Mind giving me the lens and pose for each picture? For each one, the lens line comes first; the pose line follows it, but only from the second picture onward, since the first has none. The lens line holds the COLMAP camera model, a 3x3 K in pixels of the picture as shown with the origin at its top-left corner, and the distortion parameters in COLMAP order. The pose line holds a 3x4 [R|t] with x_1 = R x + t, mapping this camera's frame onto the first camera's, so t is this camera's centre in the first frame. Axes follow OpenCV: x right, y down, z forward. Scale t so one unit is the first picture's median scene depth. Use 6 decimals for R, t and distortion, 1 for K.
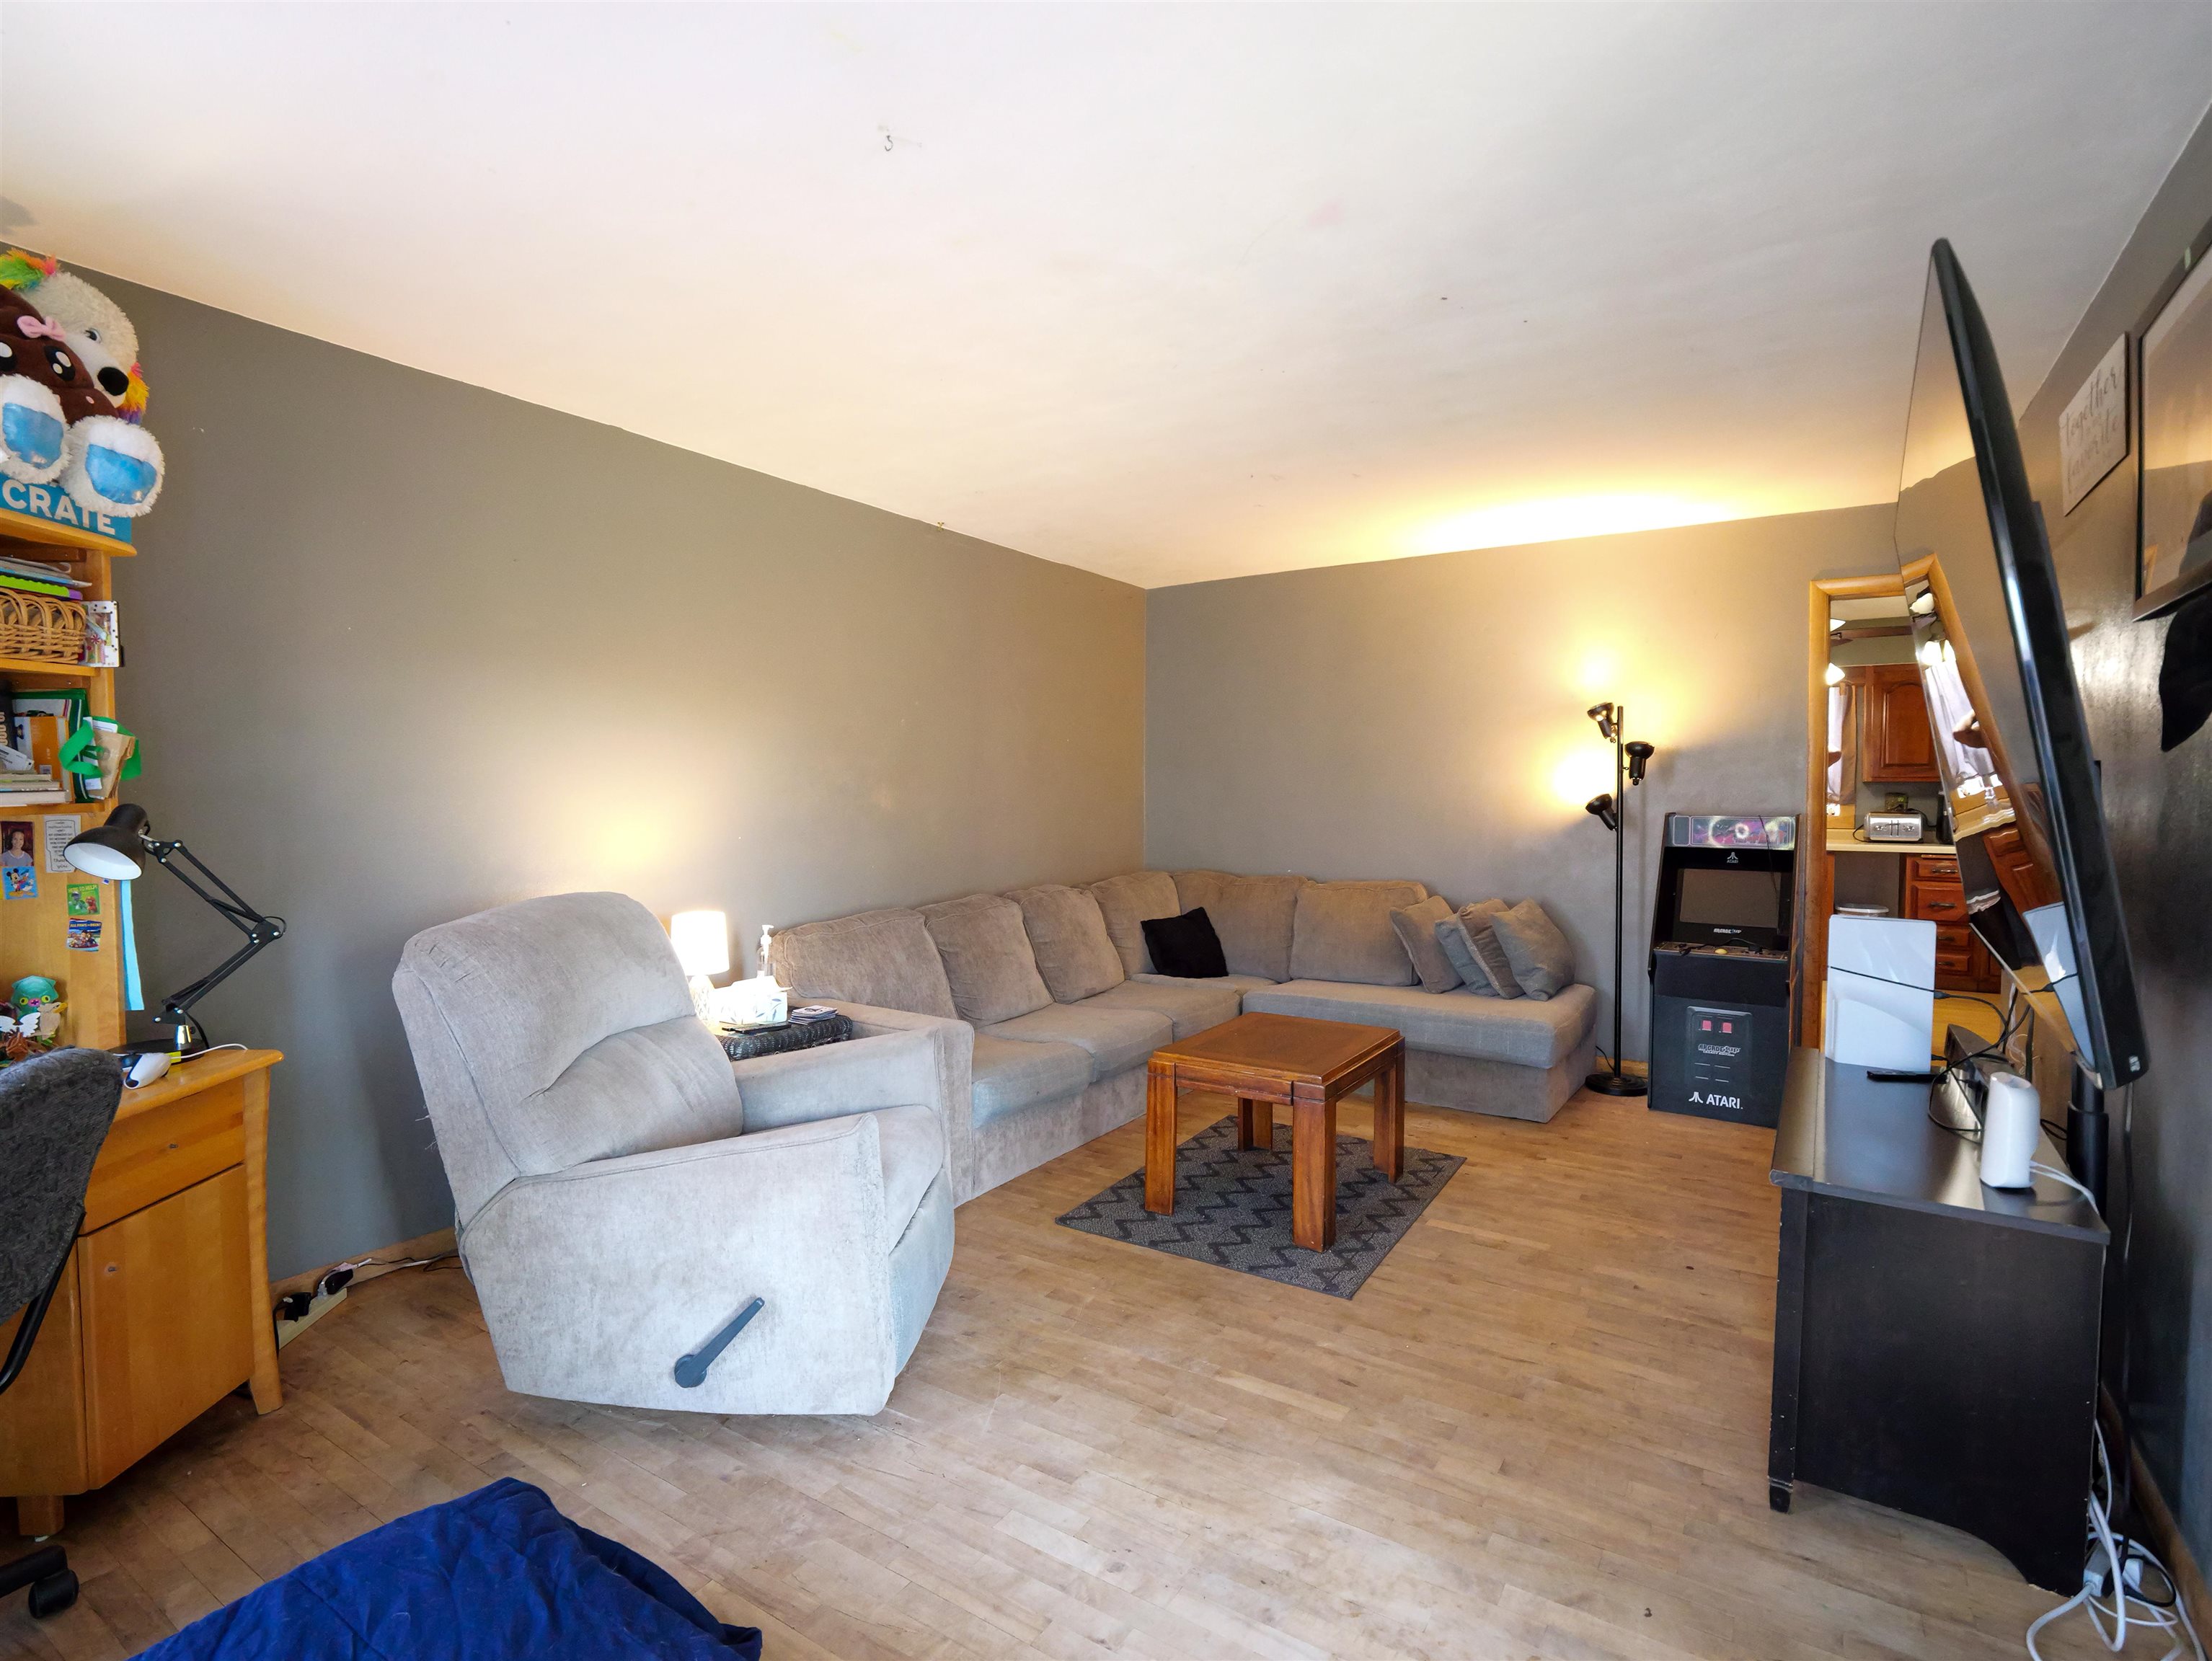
lens RADIAL K [[1077.5, 0, 1104.1], [0, 1077.5, 827.8], [0, 0, 1]] dist [-0.012424, -0.001561]
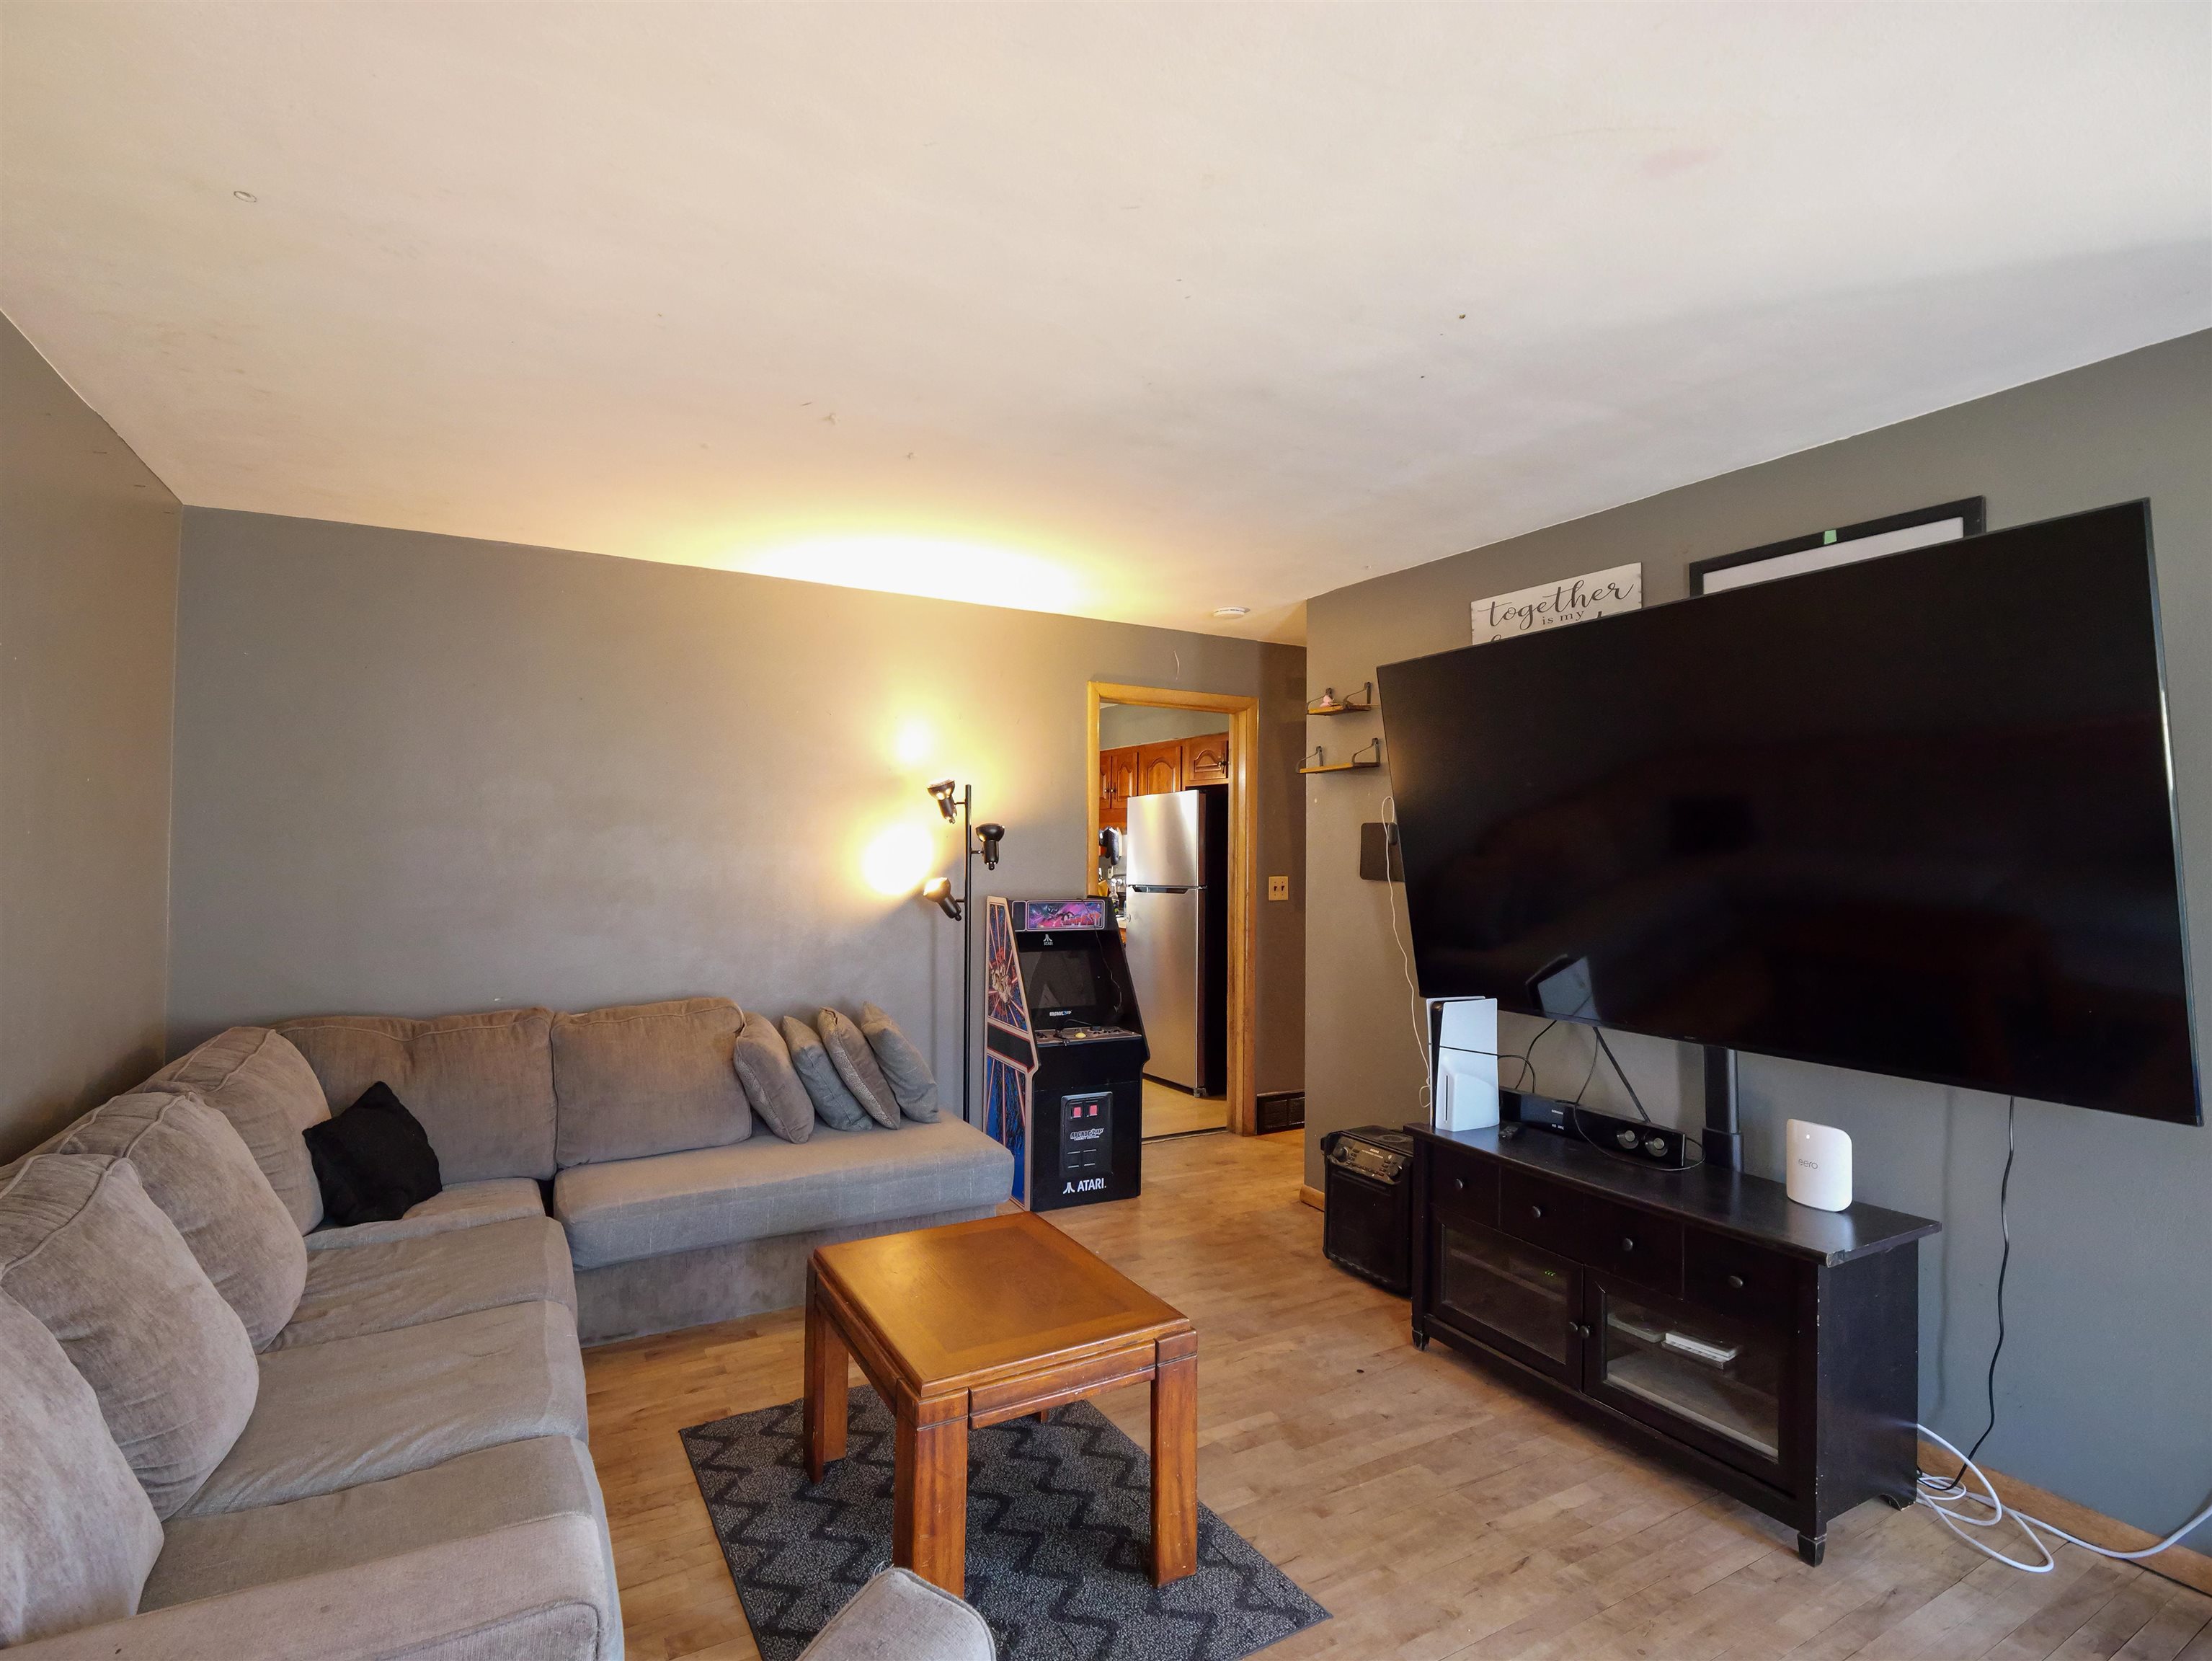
lens RADIAL K [[1077.7, 0, 1090.8], [0, 1077.7, 834.0], [0, 0, 1]] dist [-0.012424, -0.001561]
pose [[0.463509, 0.013502, 0.885989, -0.482104], [0.023852, 0.999331, -0.027707, -0.069053], [-0.885771, 0.033975, 0.462877, 0.778575]]
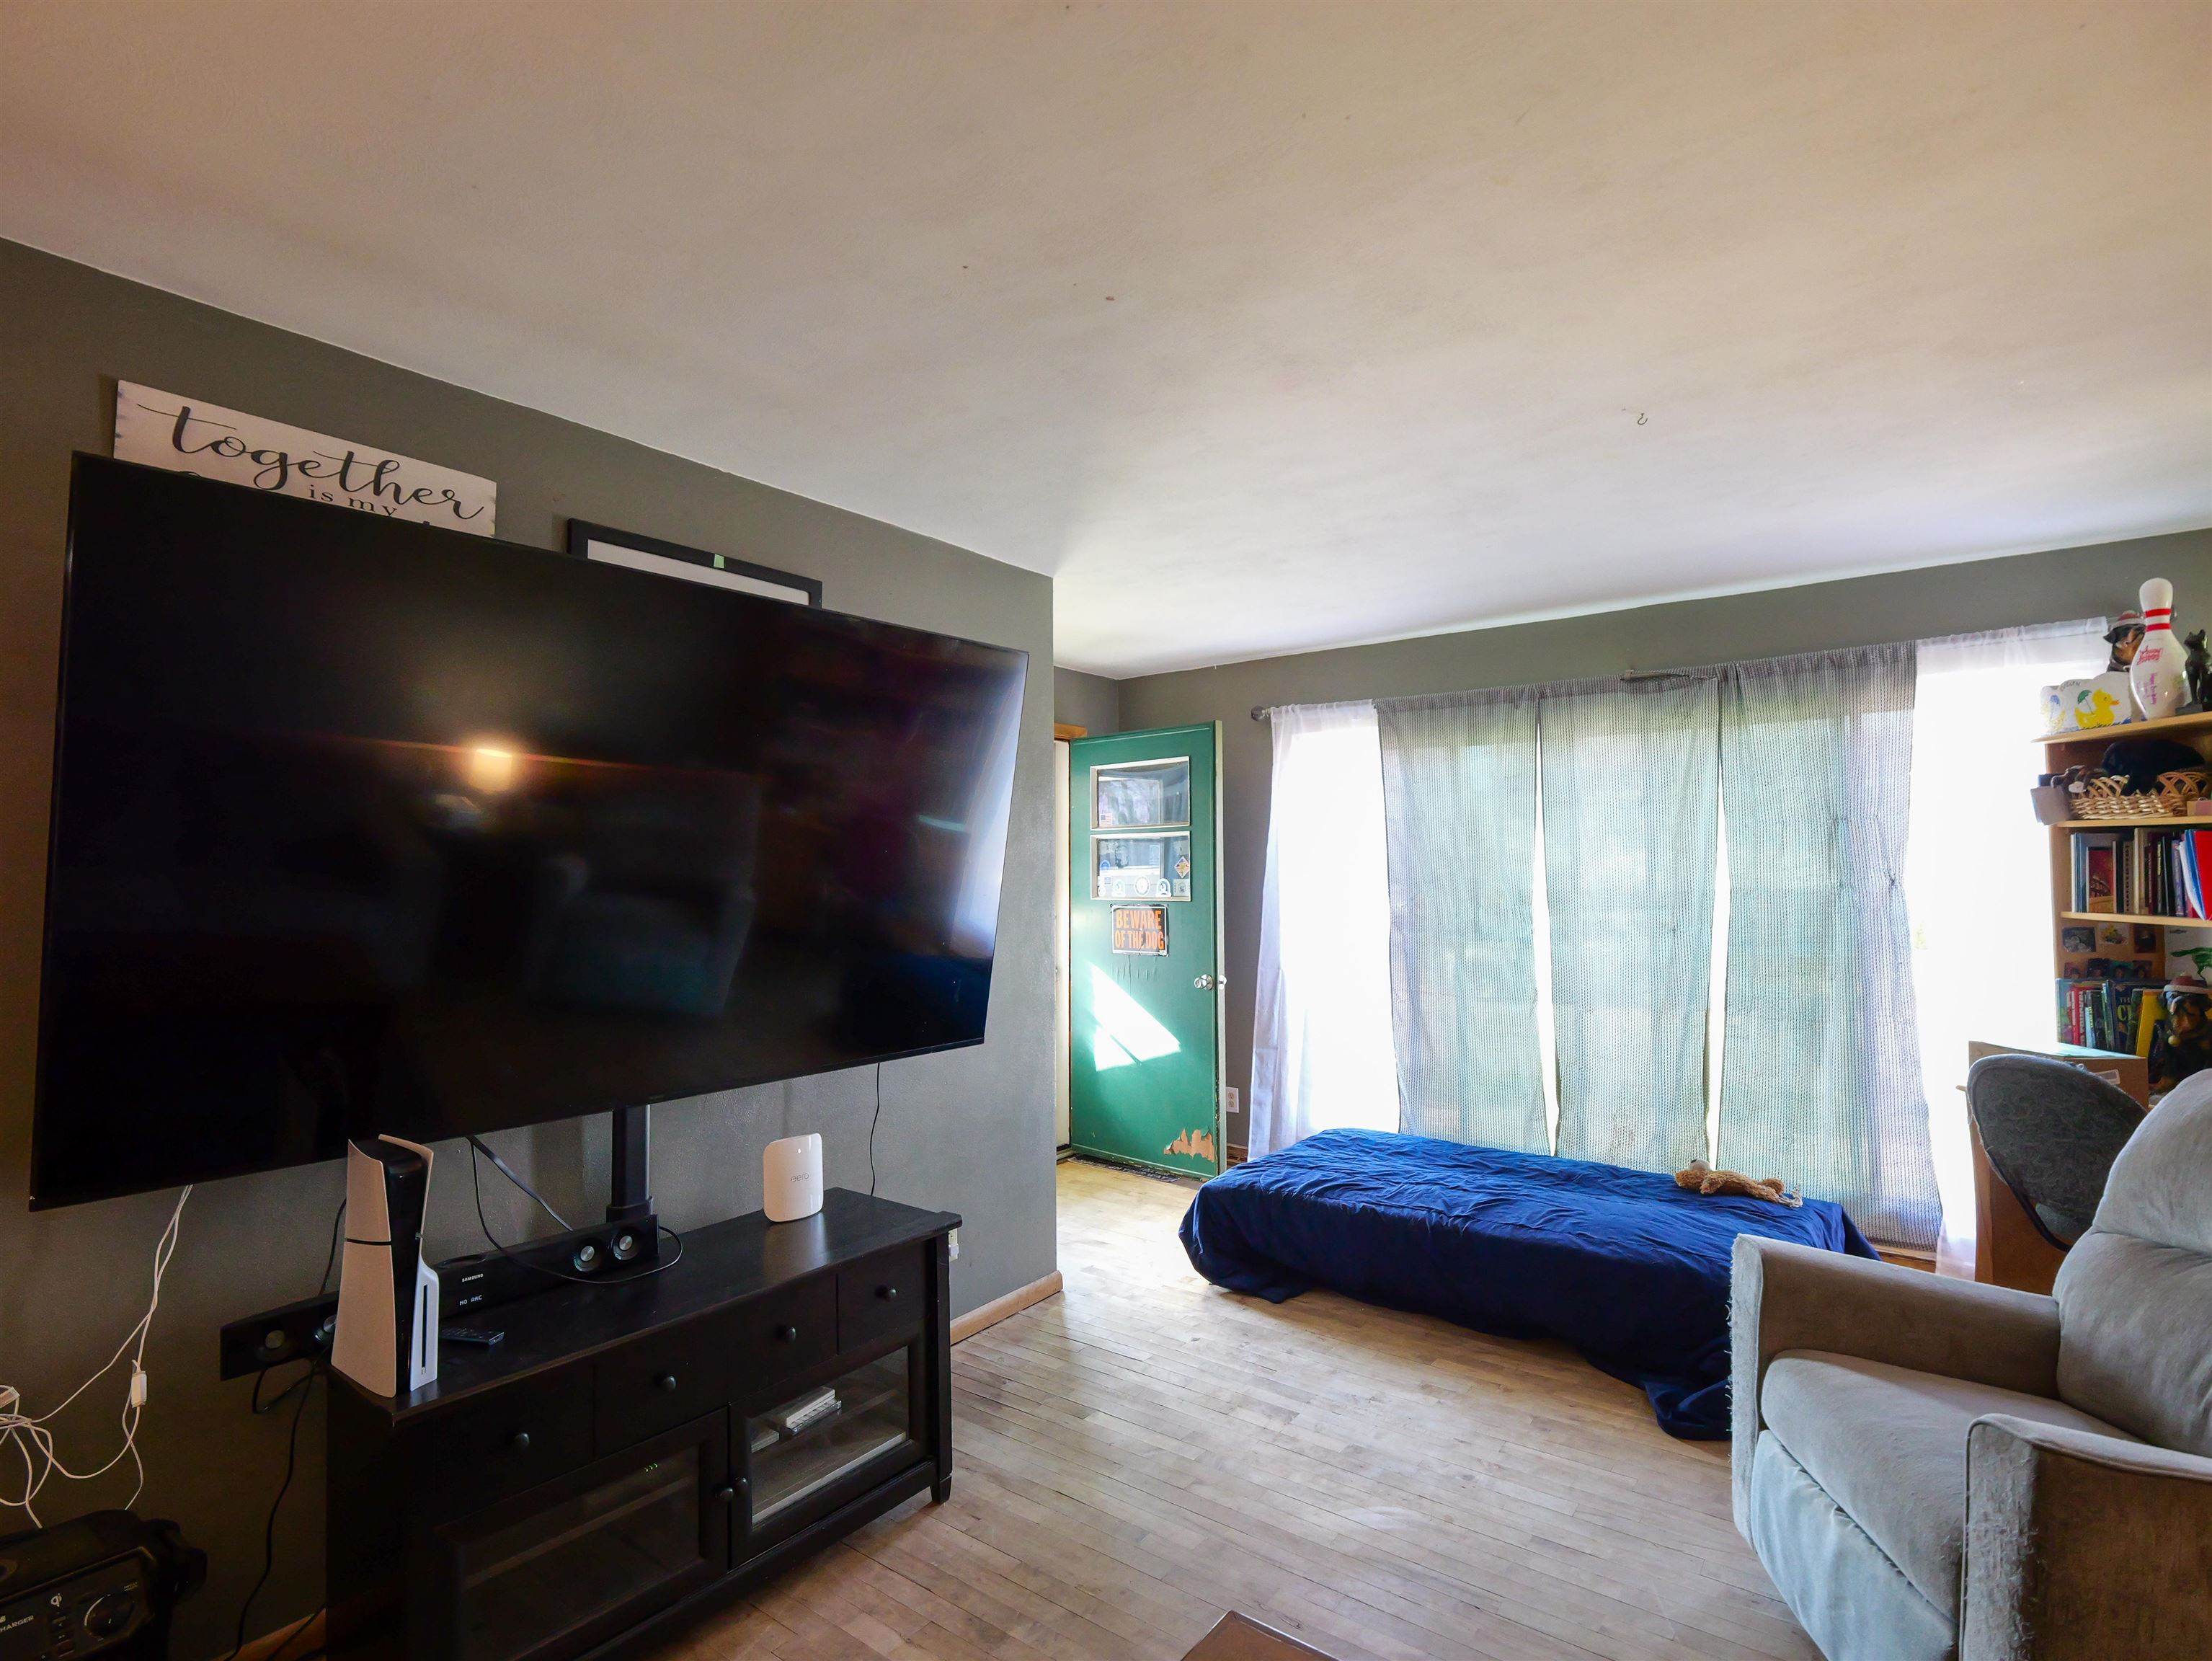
lens RADIAL K [[1077.7, 0, 1117.6], [0, 1077.7, 843.7], [0, 0, 1]] dist [-0.012424, -0.001561]
pose [[-0.997294, 0.007619, 0.073118, 0.237827], [0.008115, 0.999946, 0.006482, -0.095120], [-0.073064, 0.007058, -0.997302, 1.557028]]
